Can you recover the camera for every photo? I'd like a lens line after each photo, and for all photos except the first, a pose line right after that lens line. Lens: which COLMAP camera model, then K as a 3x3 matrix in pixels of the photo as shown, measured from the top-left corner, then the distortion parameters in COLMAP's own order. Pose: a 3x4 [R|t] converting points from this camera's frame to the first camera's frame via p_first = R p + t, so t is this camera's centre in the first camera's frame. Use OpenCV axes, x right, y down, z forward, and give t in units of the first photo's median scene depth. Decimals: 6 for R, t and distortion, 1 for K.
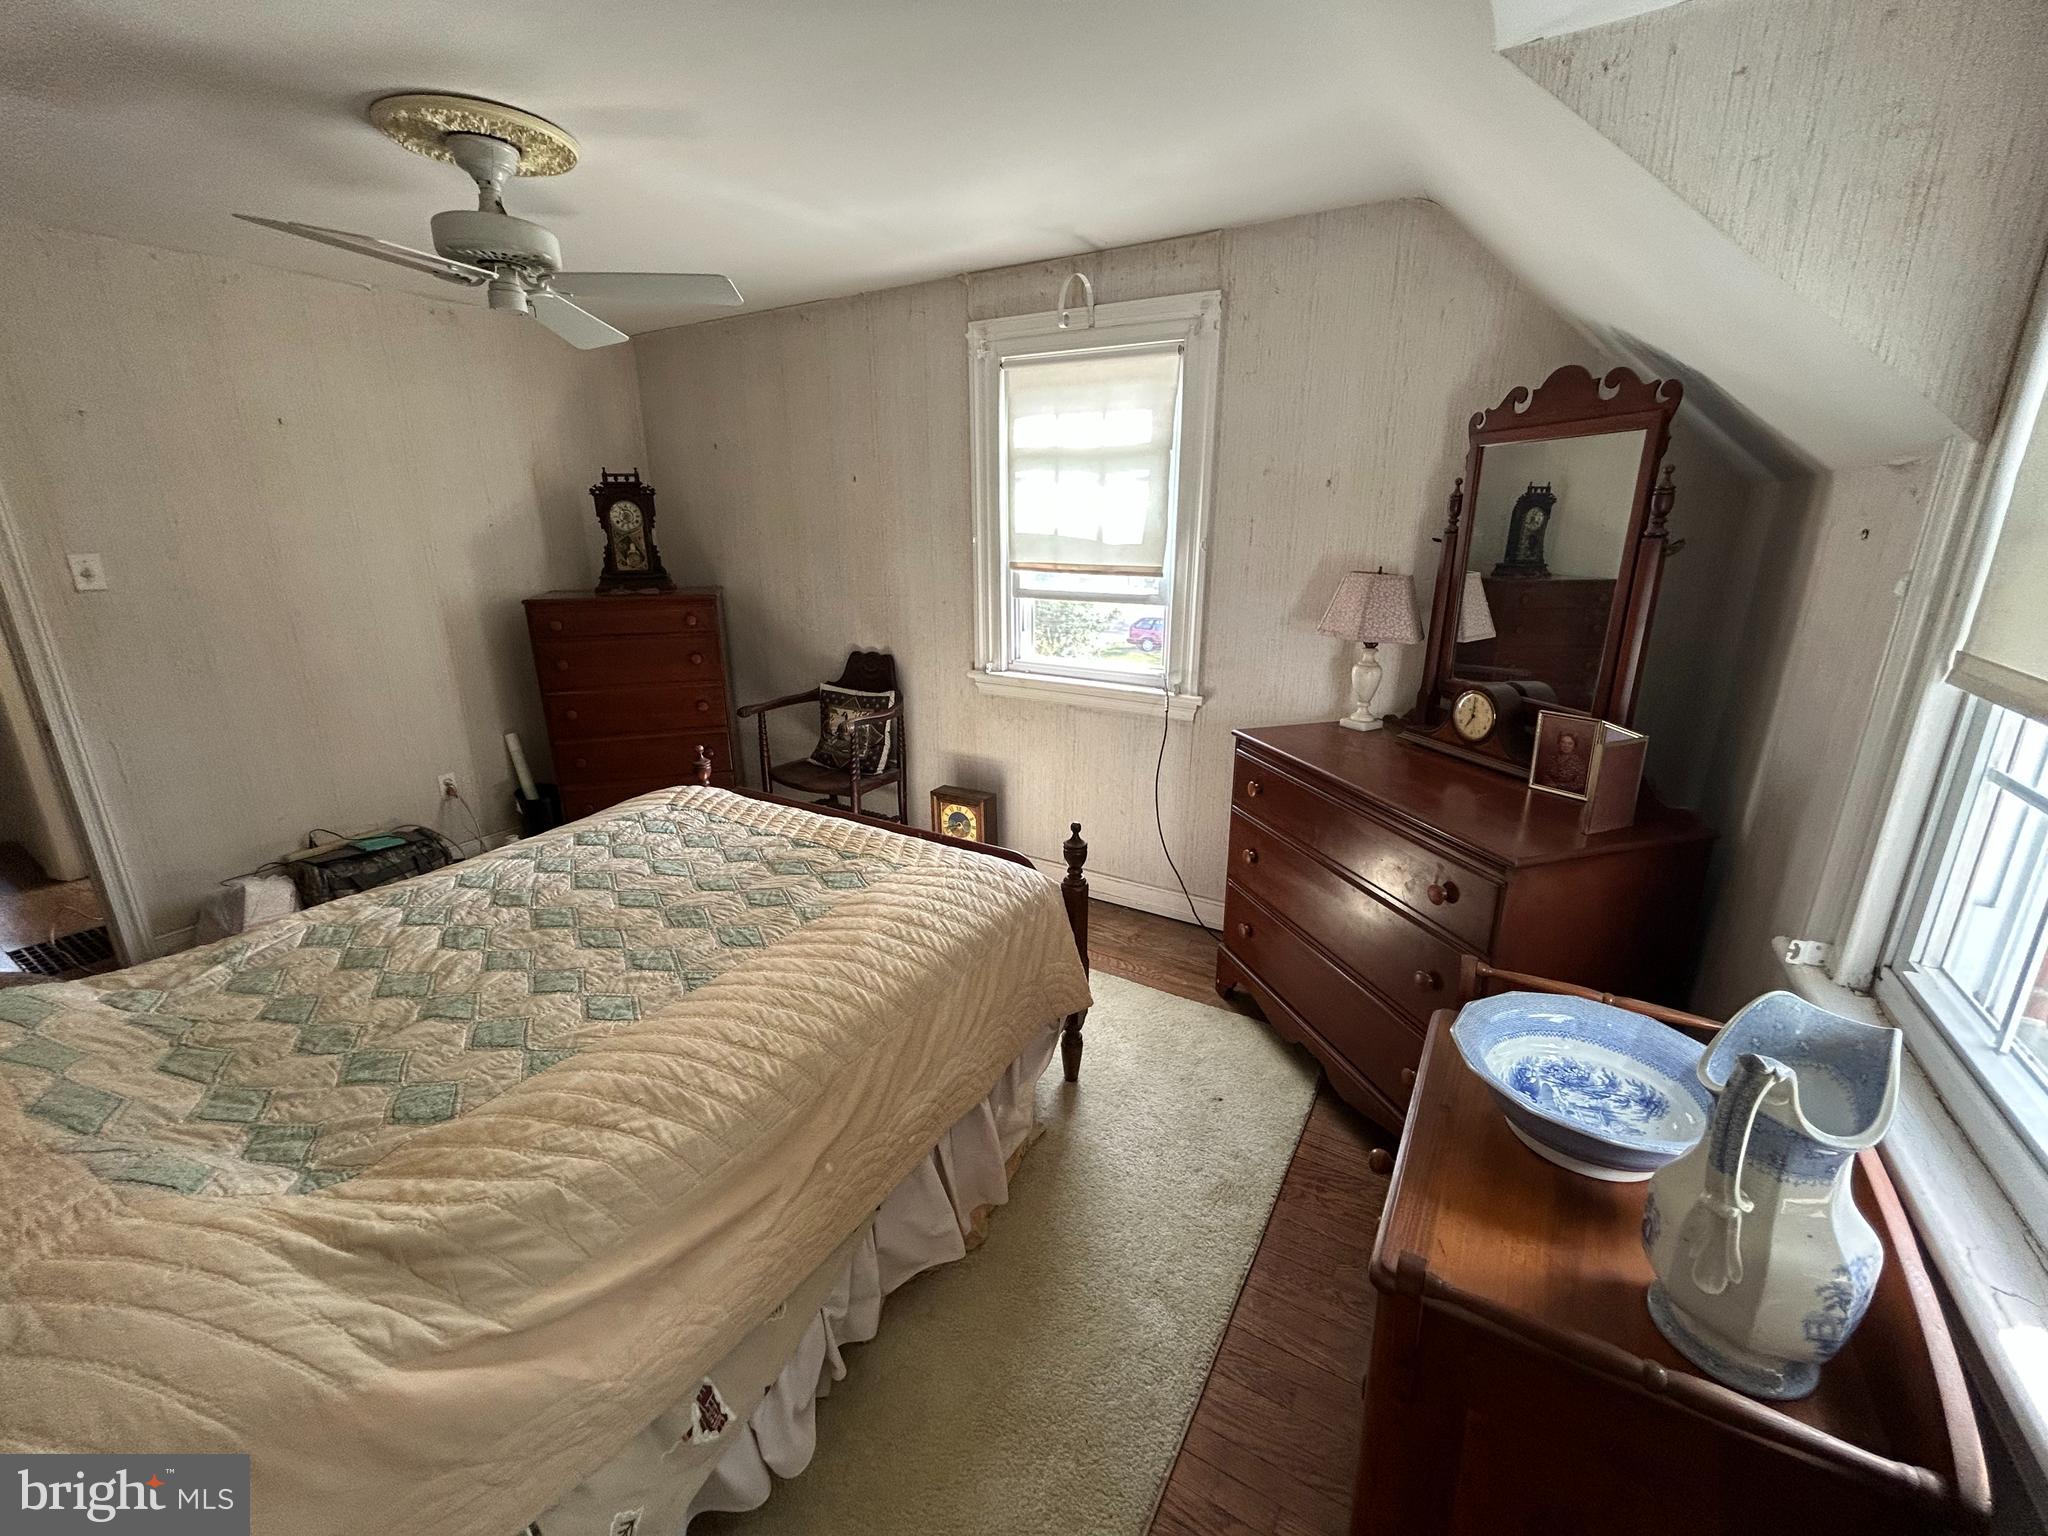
lens RADIAL K [[835.2, 0, 1029.0], [0, 835.2, 769.2], [0, 0, 1]] dist [0.000509, -0.000017]
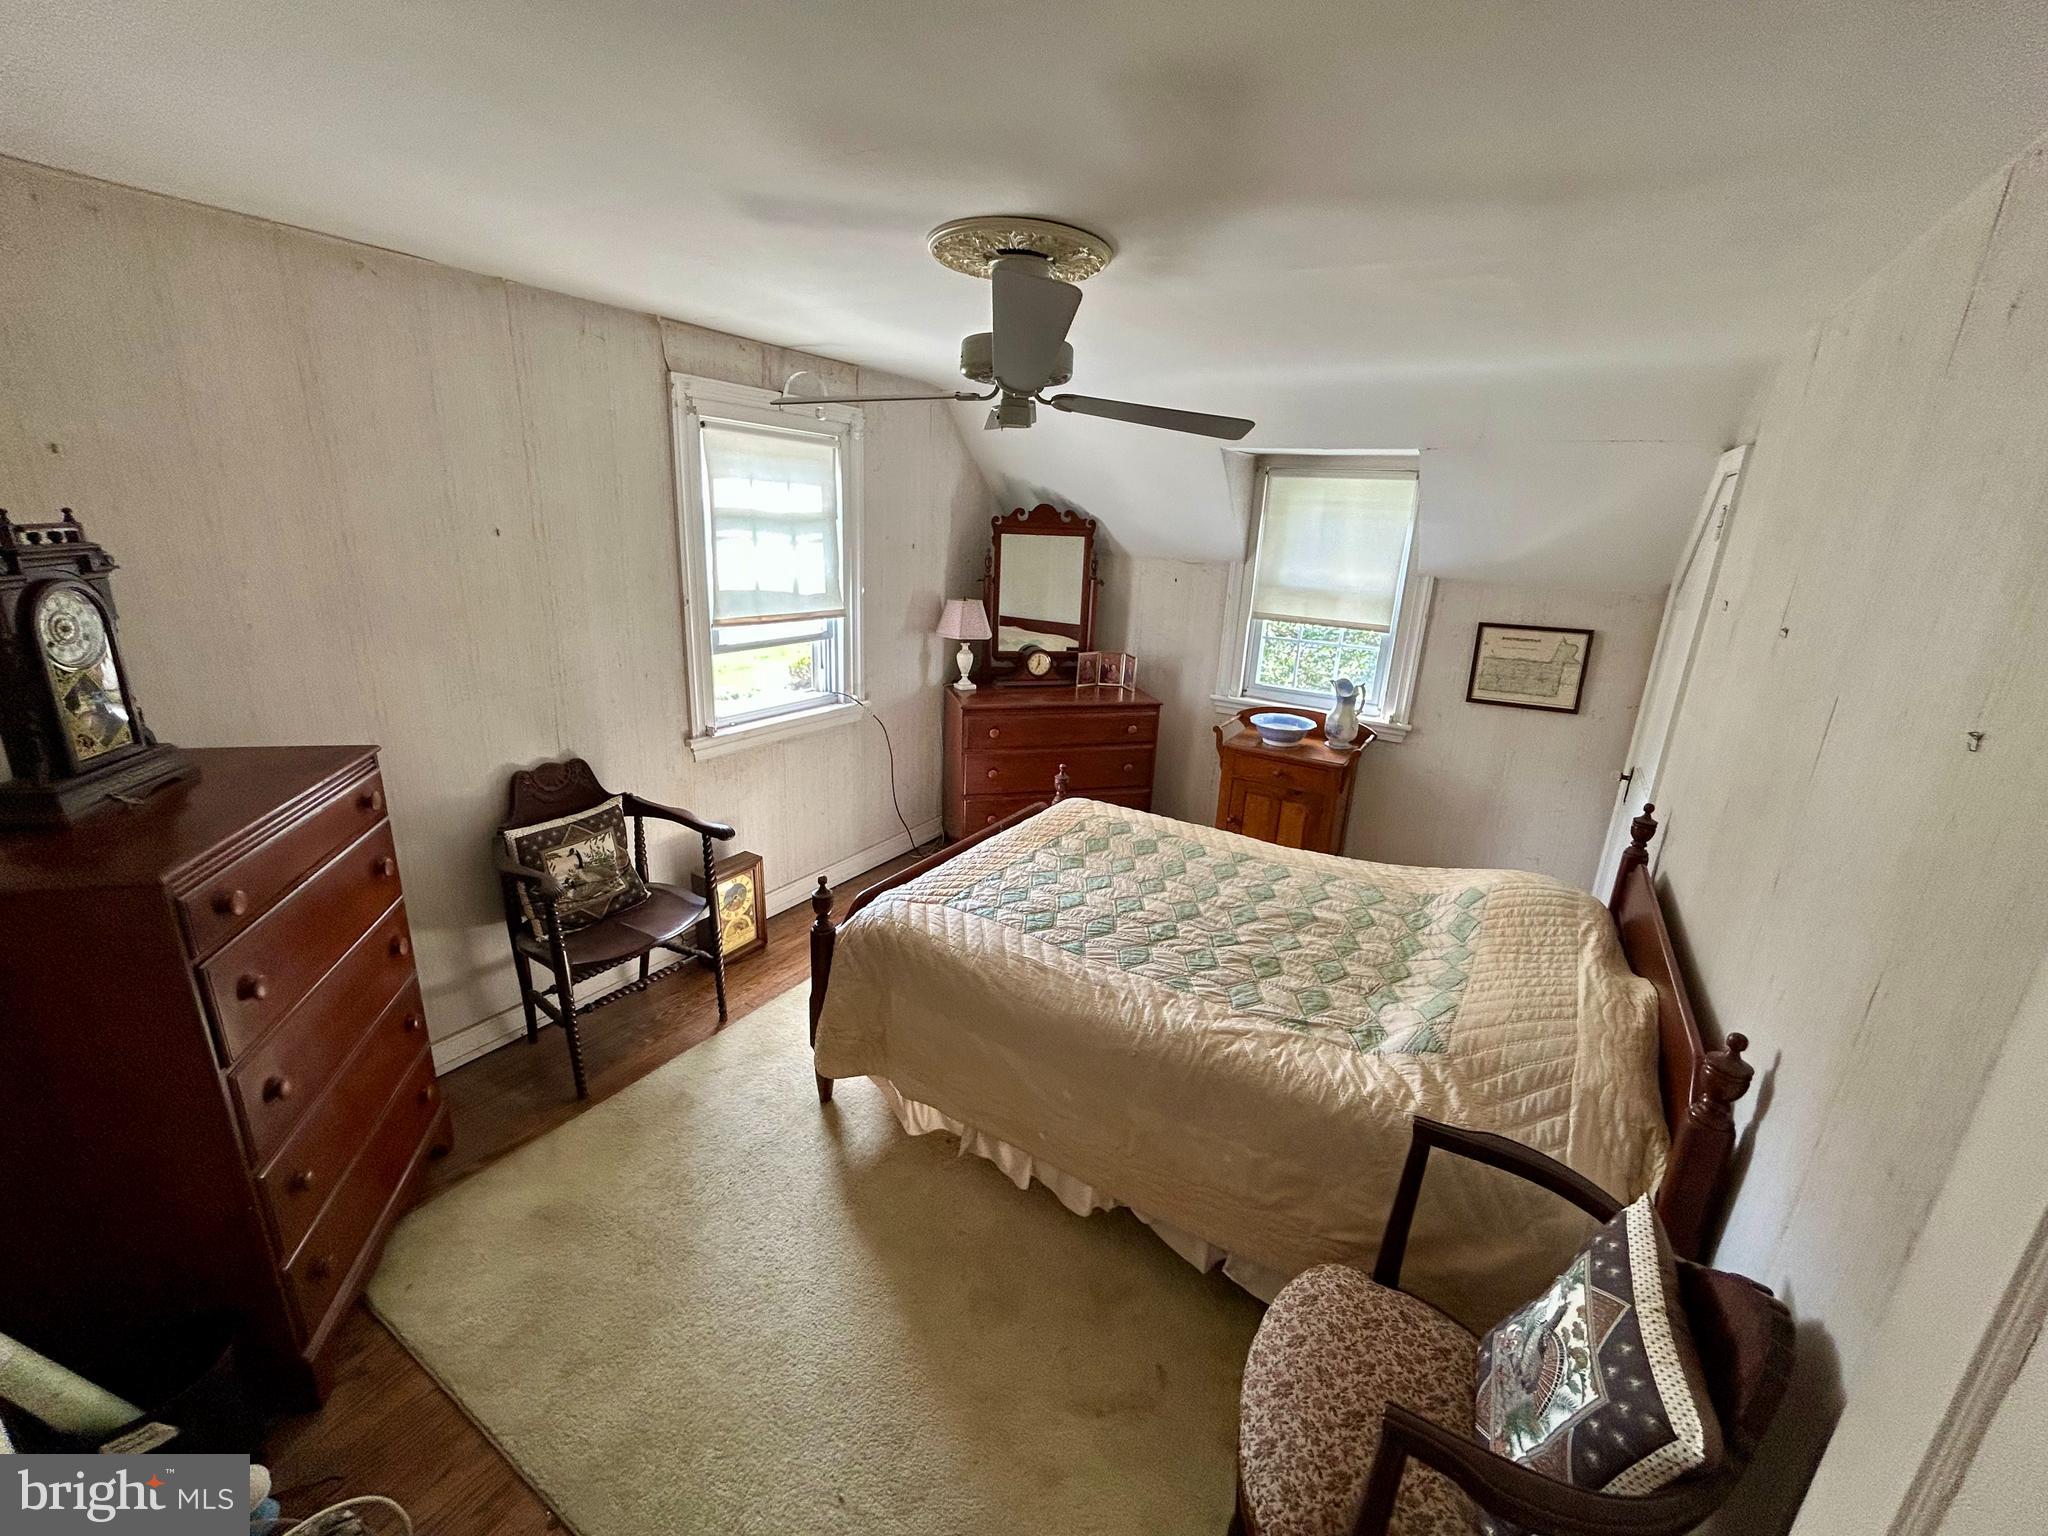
lens RADIAL K [[835.2, 0, 1027.1], [0, 835.2, 765.0], [0, 0, 1]] dist [0.000509, -0.000017]
pose [[0.009694, -0.286691, 0.957974, -1.117915], [0.247191, 0.928973, 0.275510, -0.299128], [-0.968918, 0.234132, 0.079873, 0.670226]]
